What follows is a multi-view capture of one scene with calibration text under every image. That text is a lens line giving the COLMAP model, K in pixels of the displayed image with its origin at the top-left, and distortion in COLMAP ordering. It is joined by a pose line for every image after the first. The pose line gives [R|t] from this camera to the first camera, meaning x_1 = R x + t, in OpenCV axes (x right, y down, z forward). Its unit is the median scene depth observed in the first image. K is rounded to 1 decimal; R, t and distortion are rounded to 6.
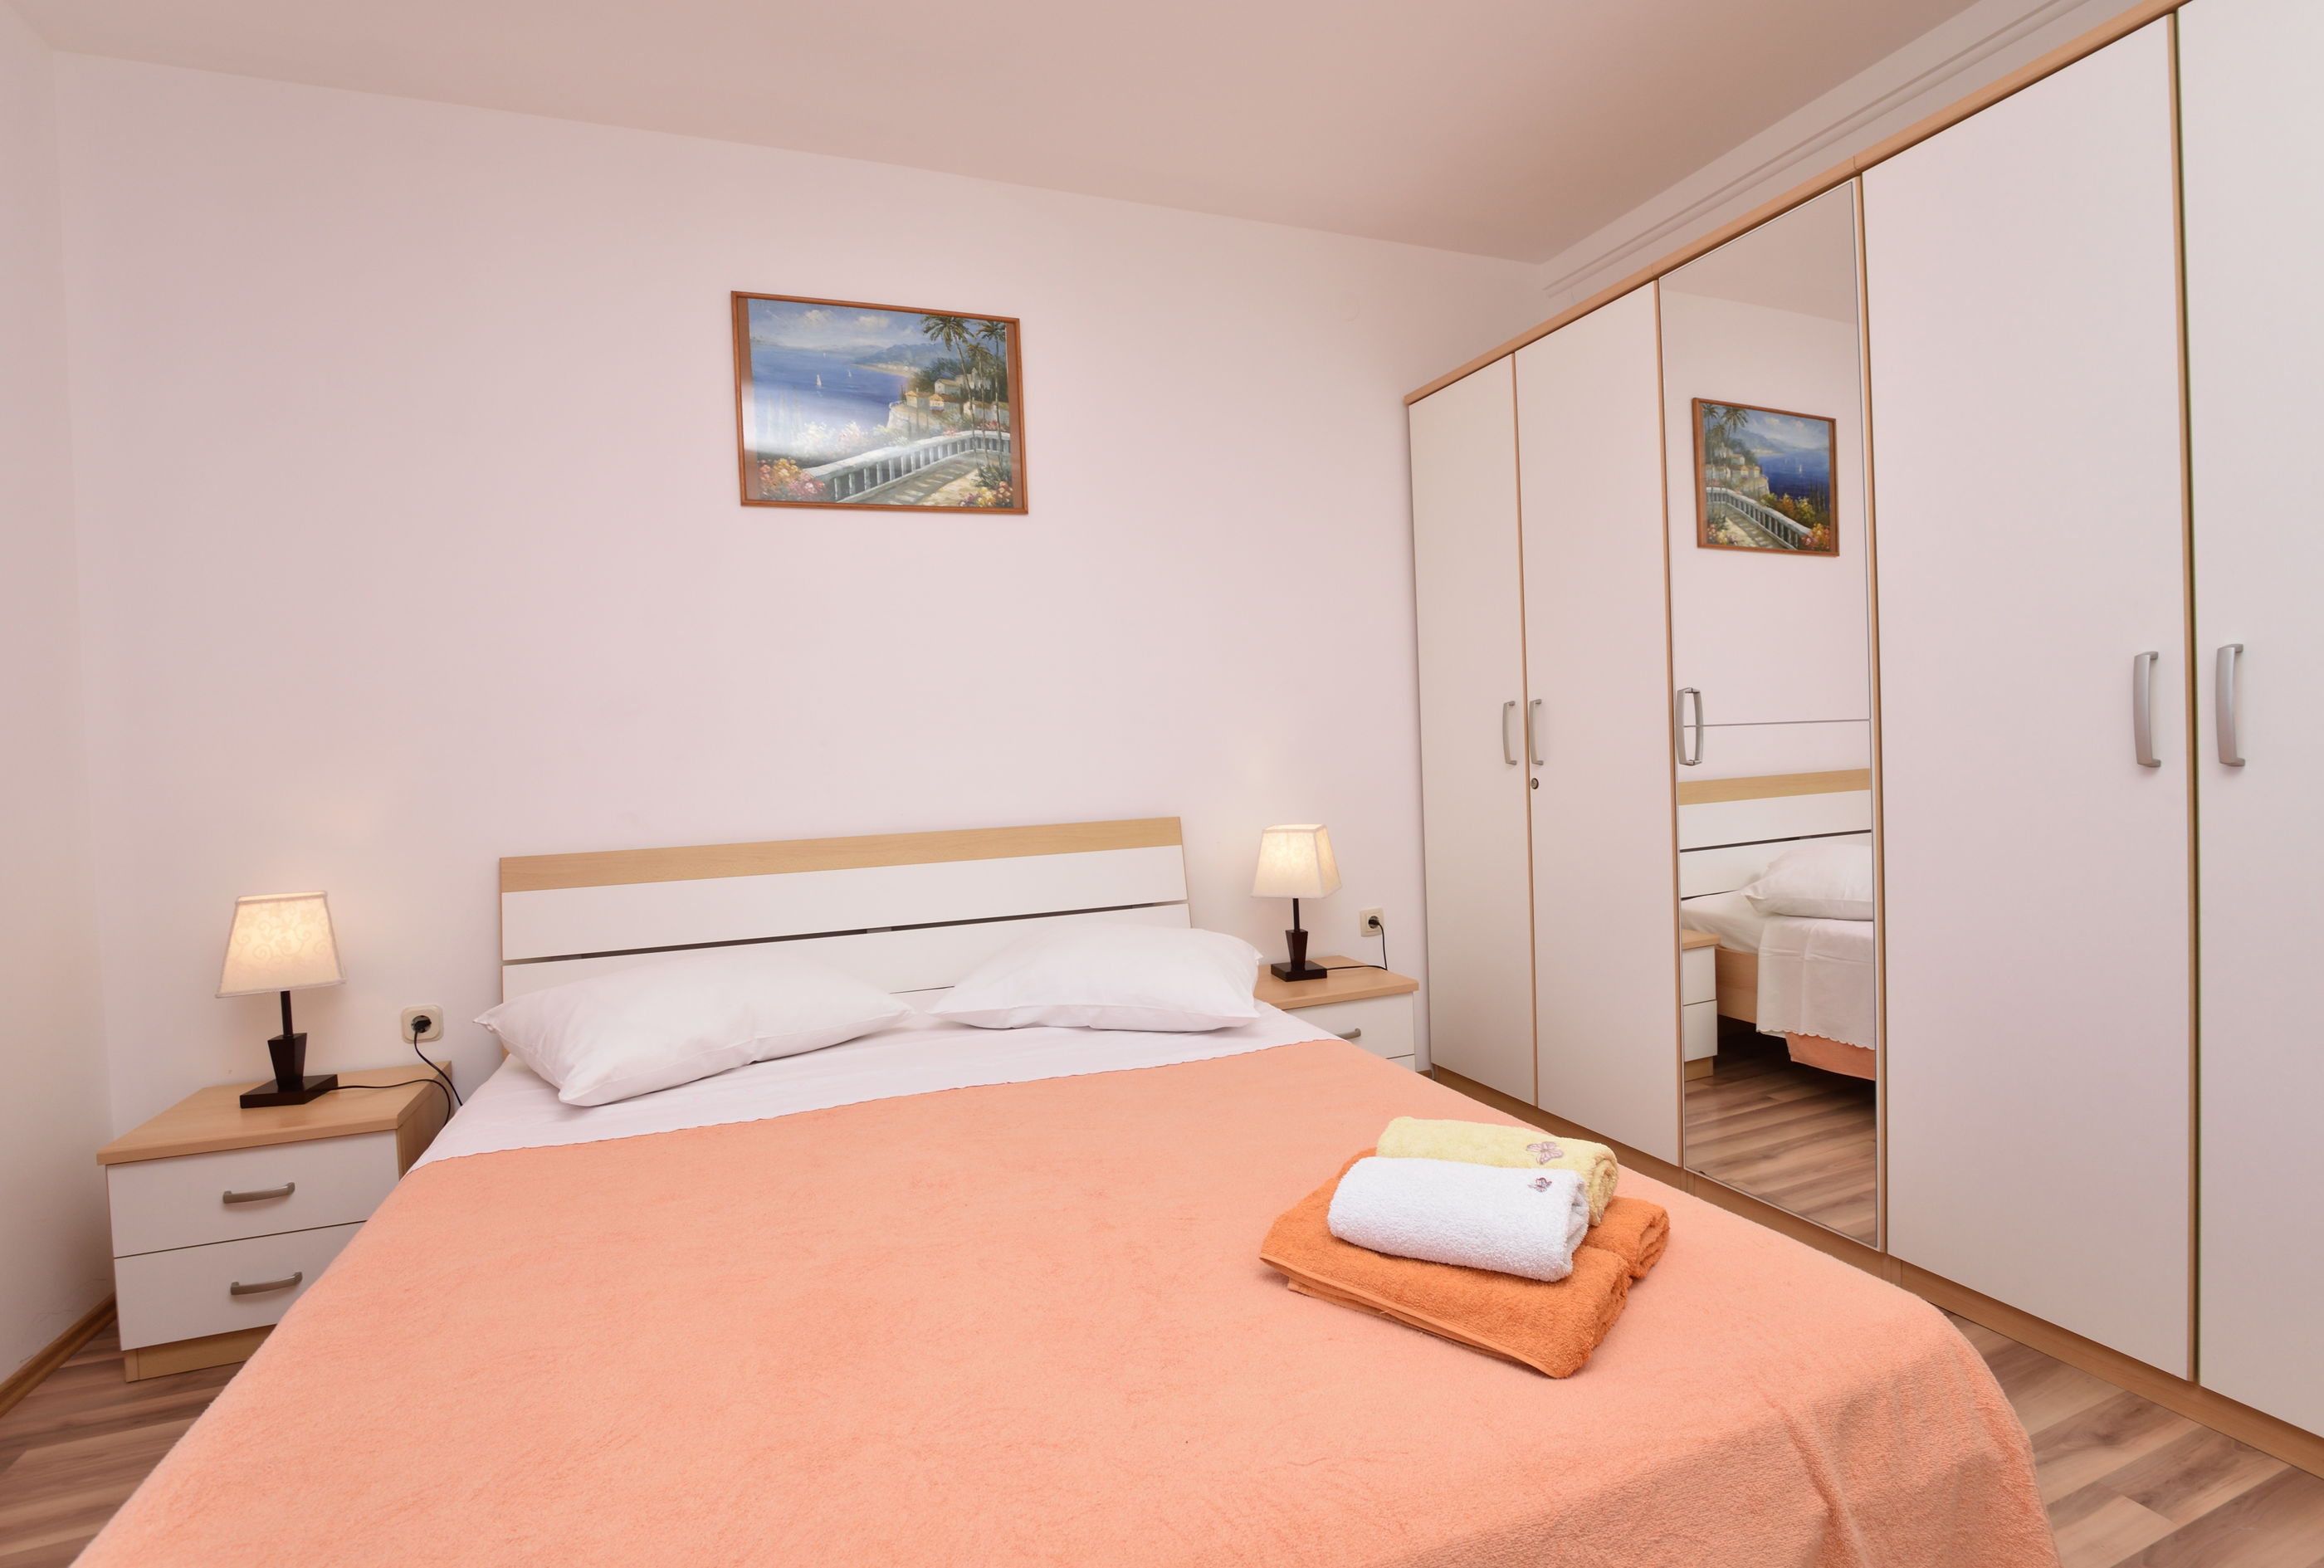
lens RADIAL K [[1052.4, 0, 1143.0], [0, 1052.4, 774.0], [0, 0, 1]] dist [-0.034233, 0.005568]
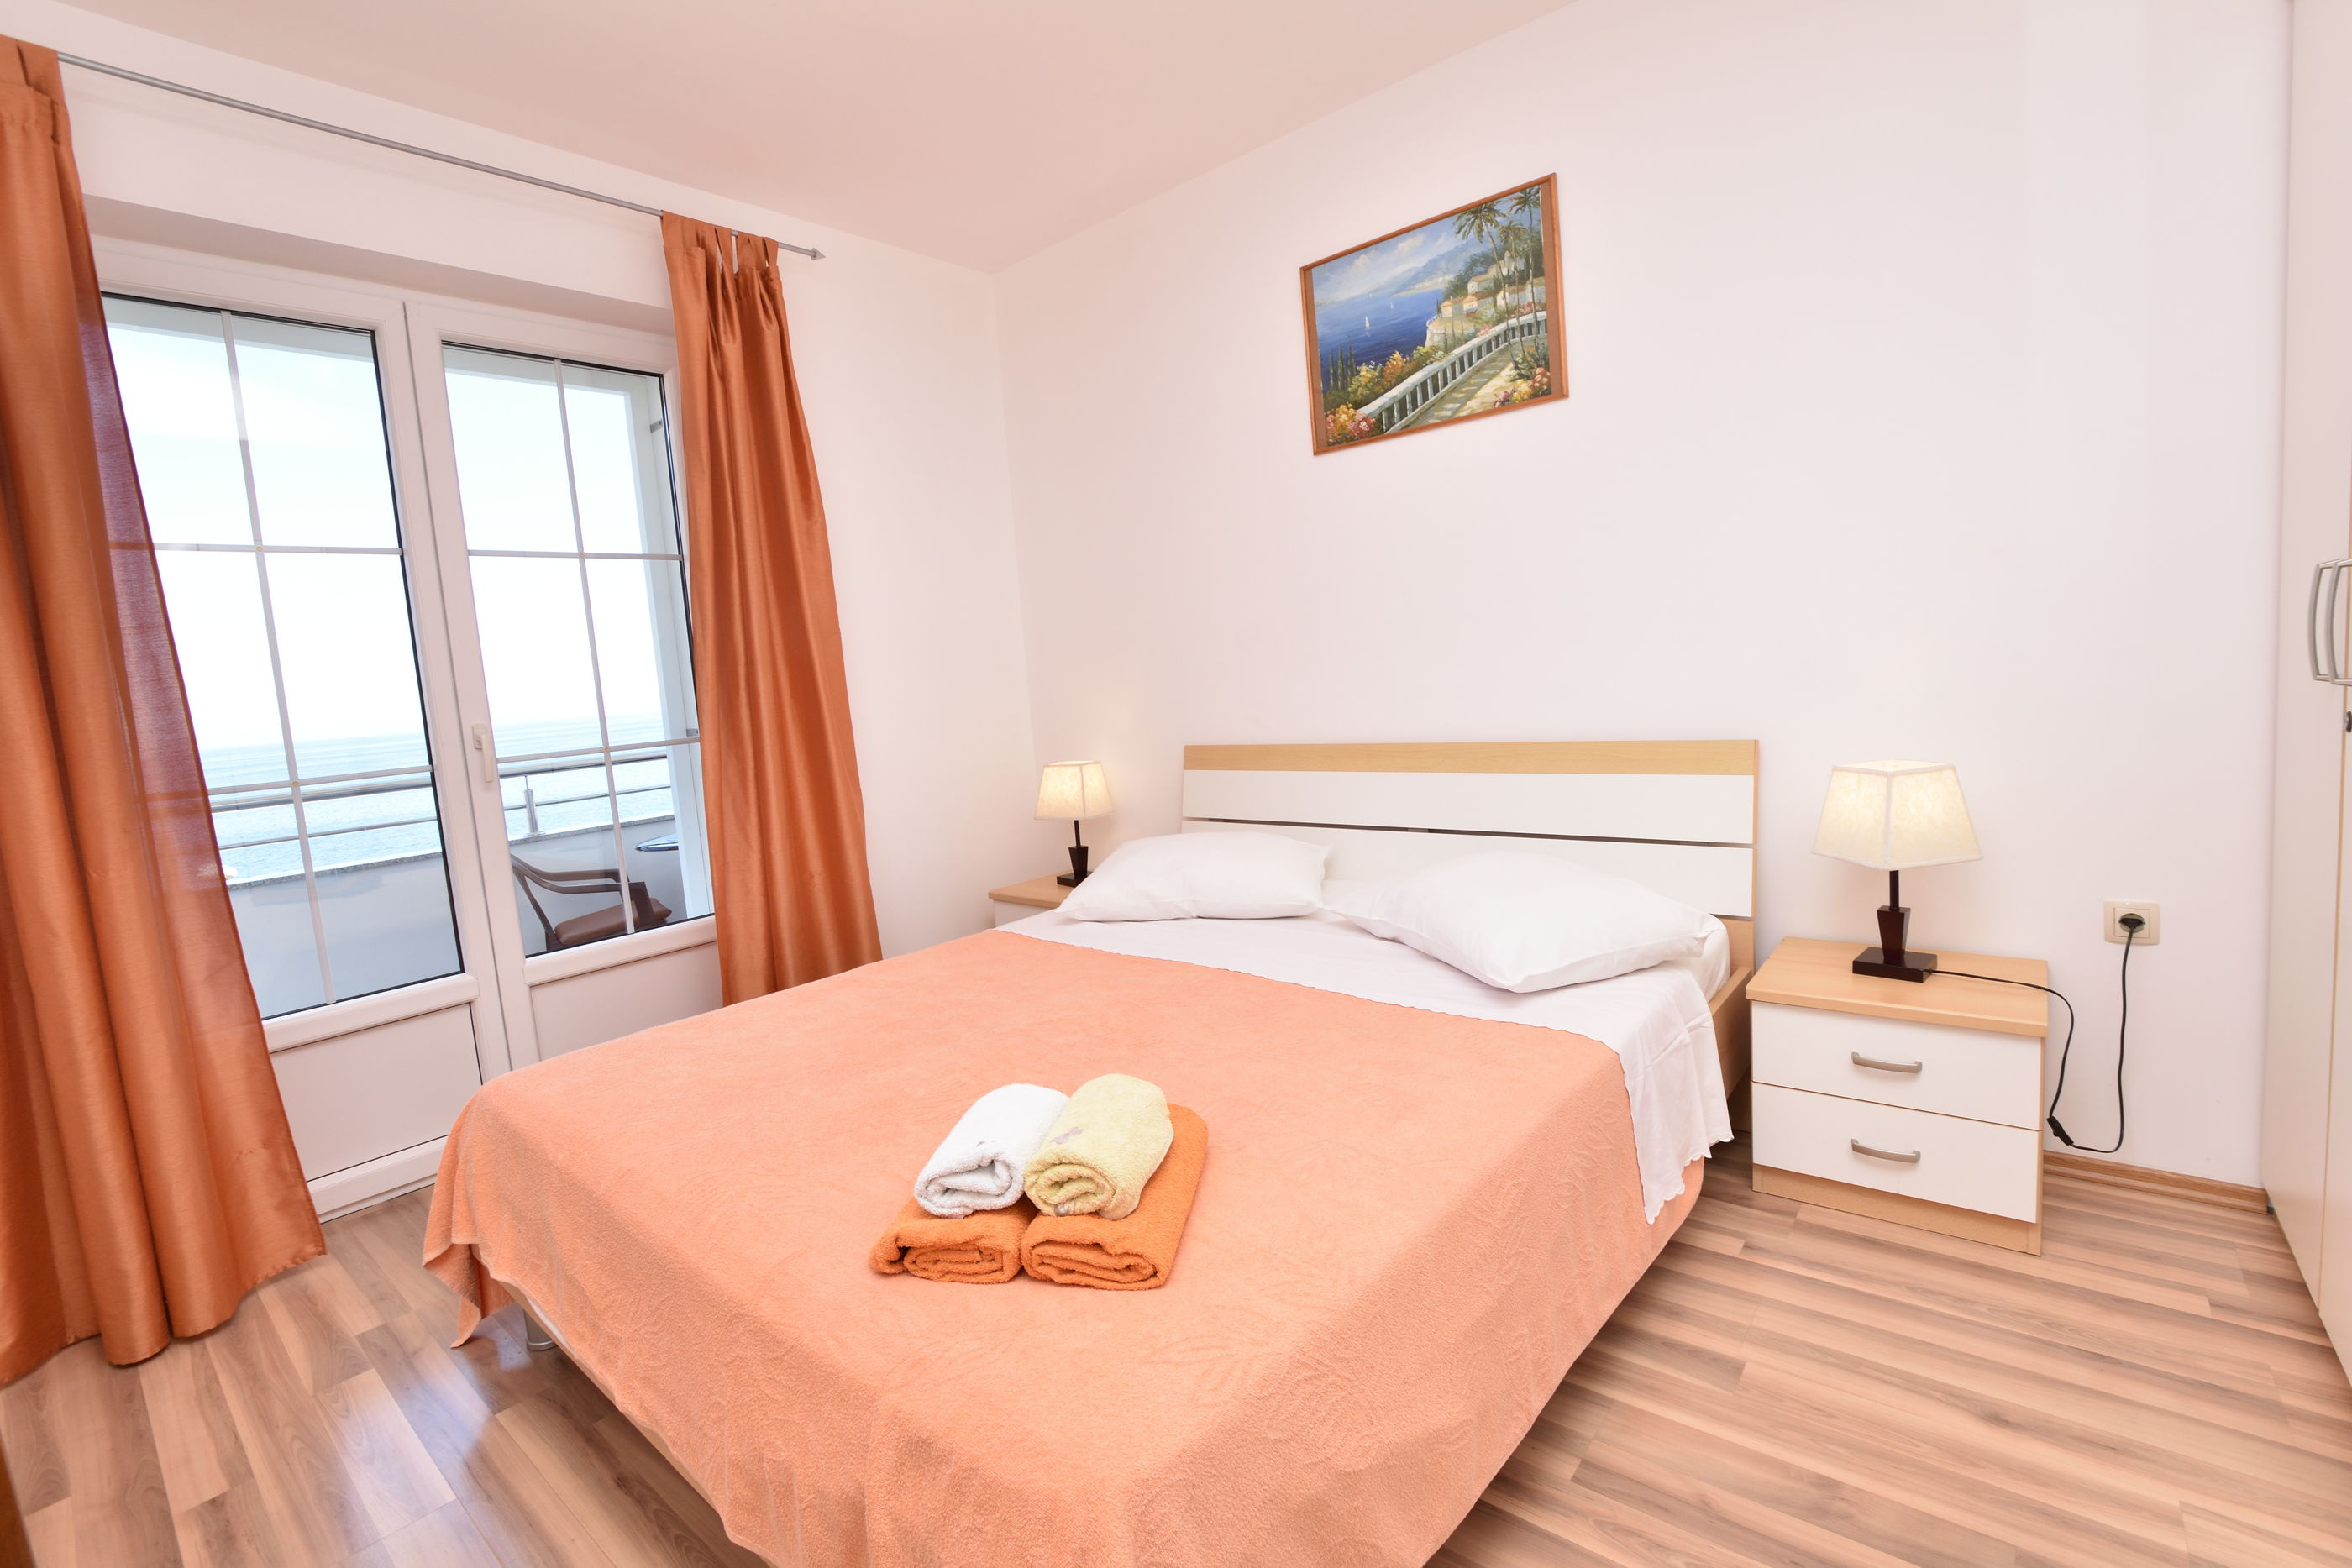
lens RADIAL K [[1039.7, 0, 1184.0], [0, 1039.7, 775.3], [0, 0, 1]] dist [-0.033760, 0.009327]
pose [[0.487937, 0.090159, -0.868210, 0.560164], [0.035480, 0.991781, 0.122931, -0.049138], [0.872157, -0.090786, 0.480728, 0.275784]]
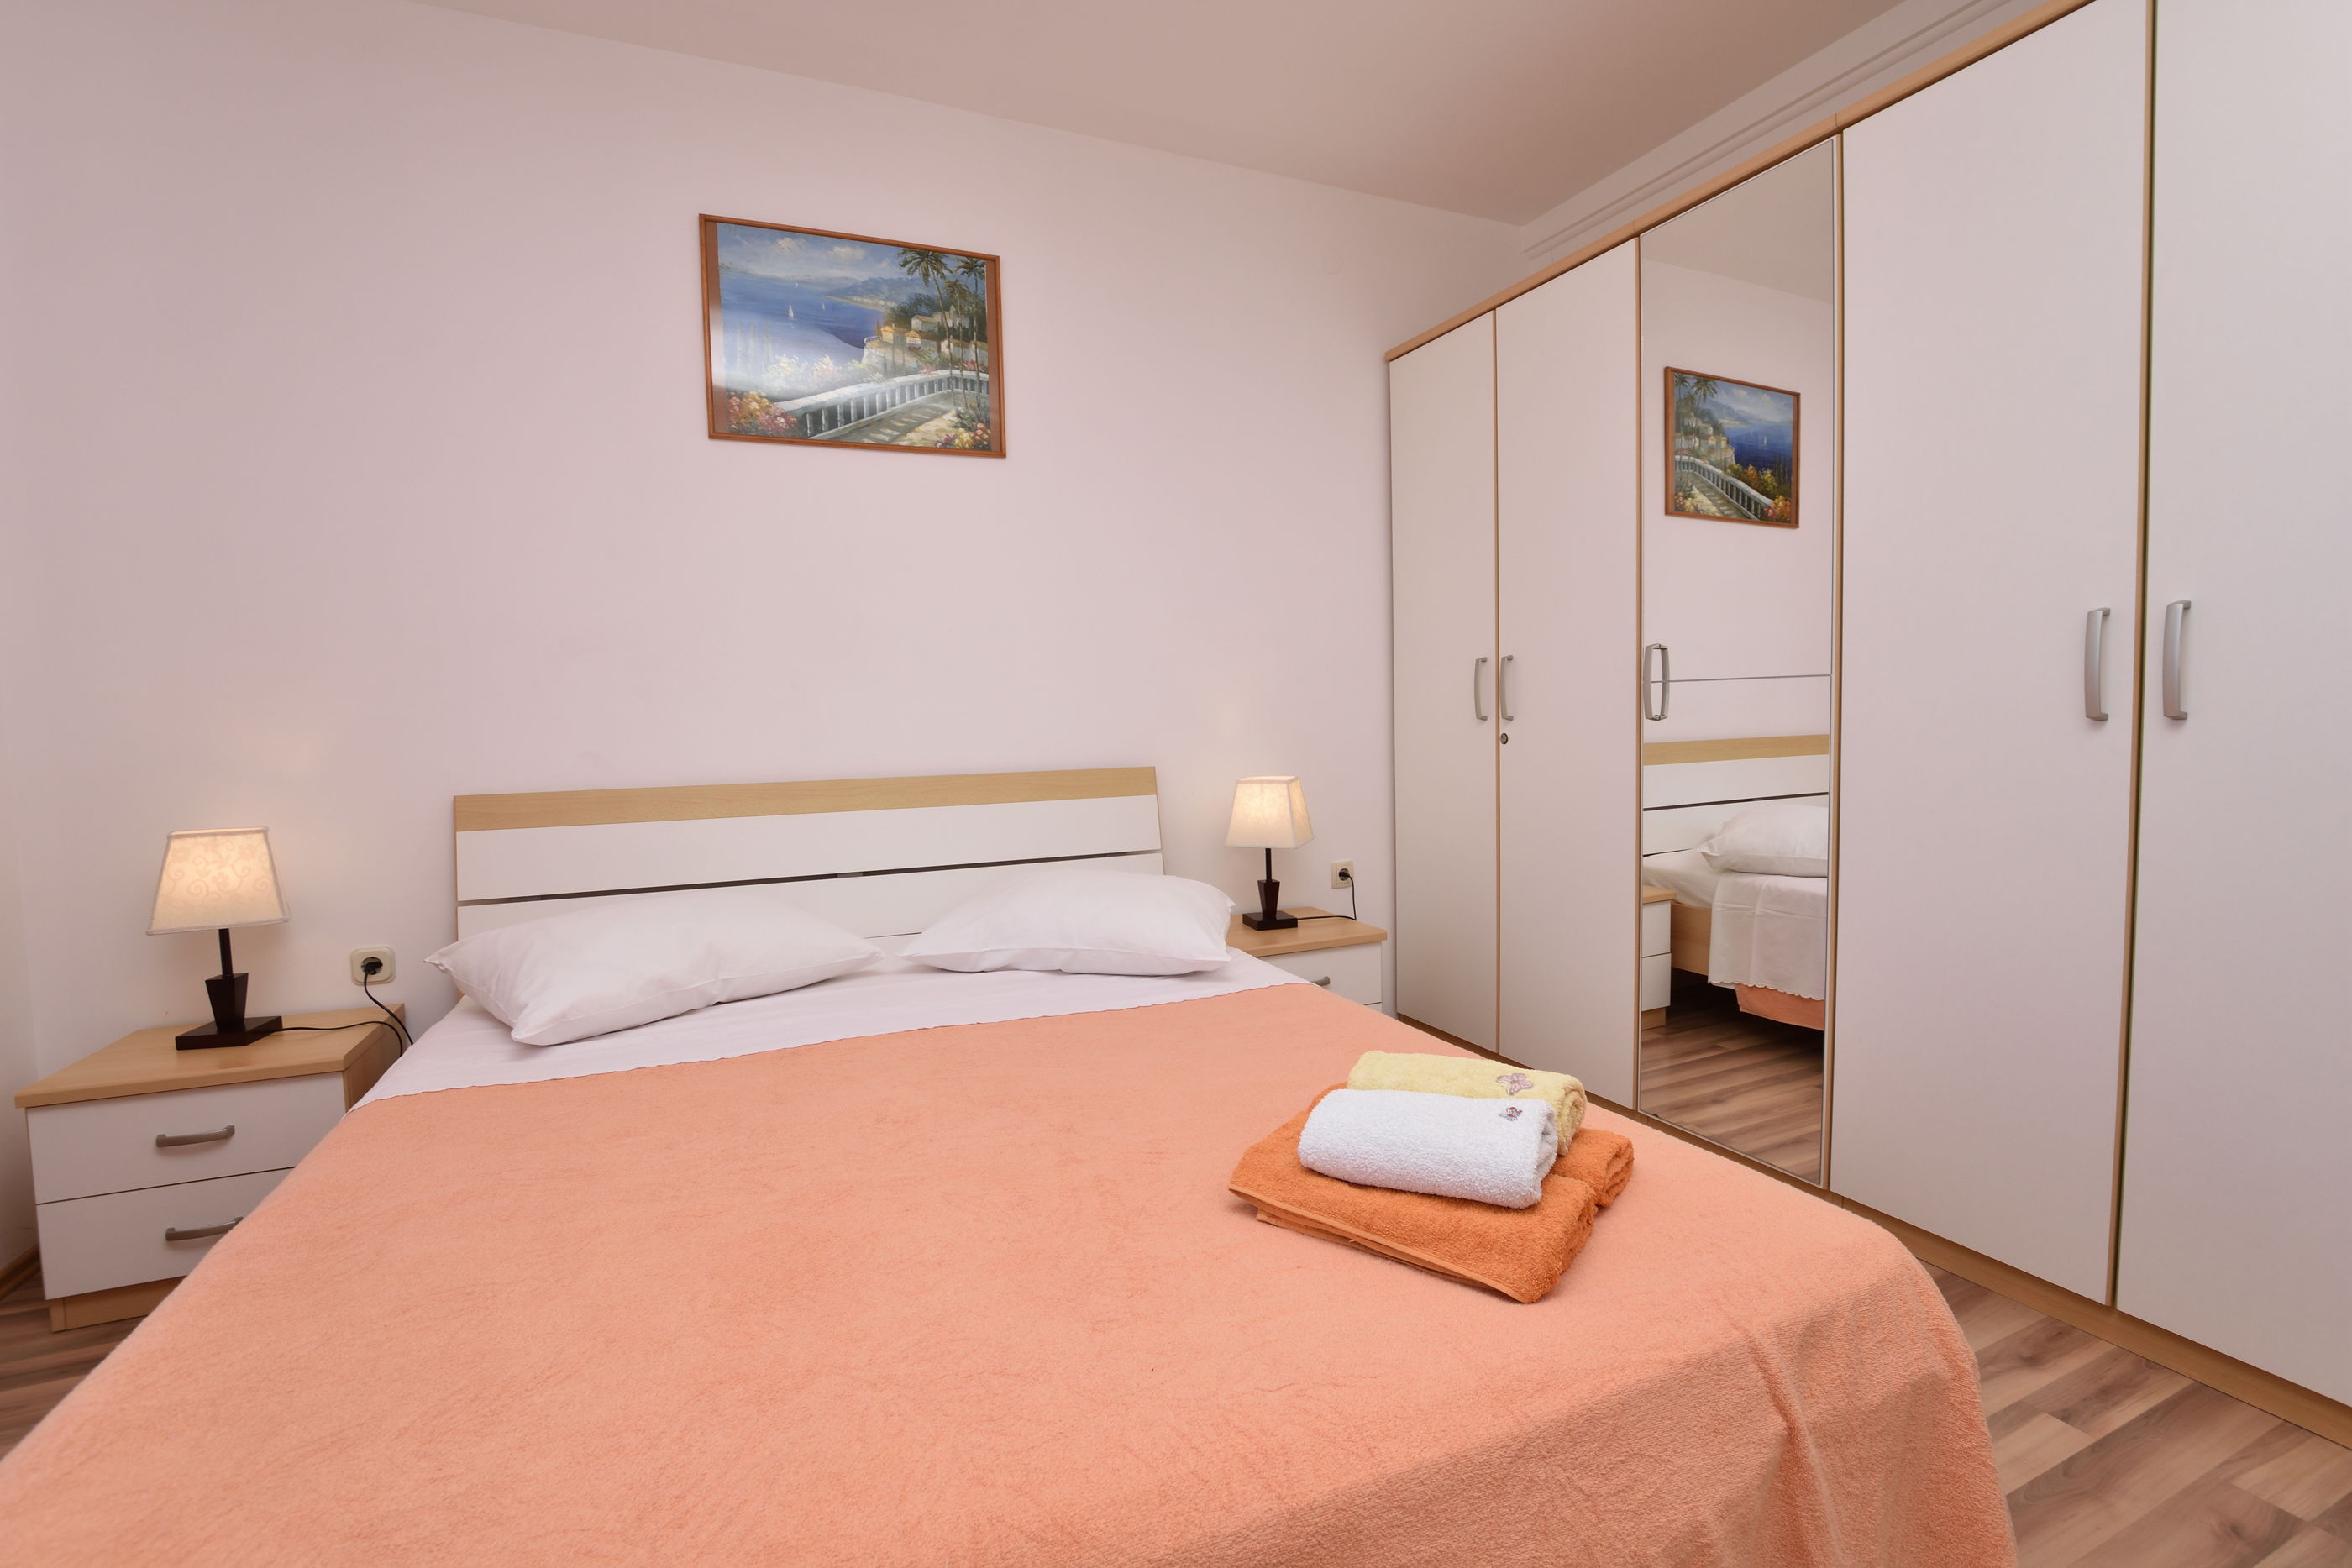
lens RADIAL K [[1029.1, 0, 1170.5], [0, 1029.1, 775.2], [0, 0, 1]] dist [-0.029173, 0.001384]
pose [[0.998661, 0.013796, 0.049865, 0.001128], [-0.015498, 0.999305, 0.033899, 0.016929], [-0.049362, -0.034626, 0.998181, 0.020295]]
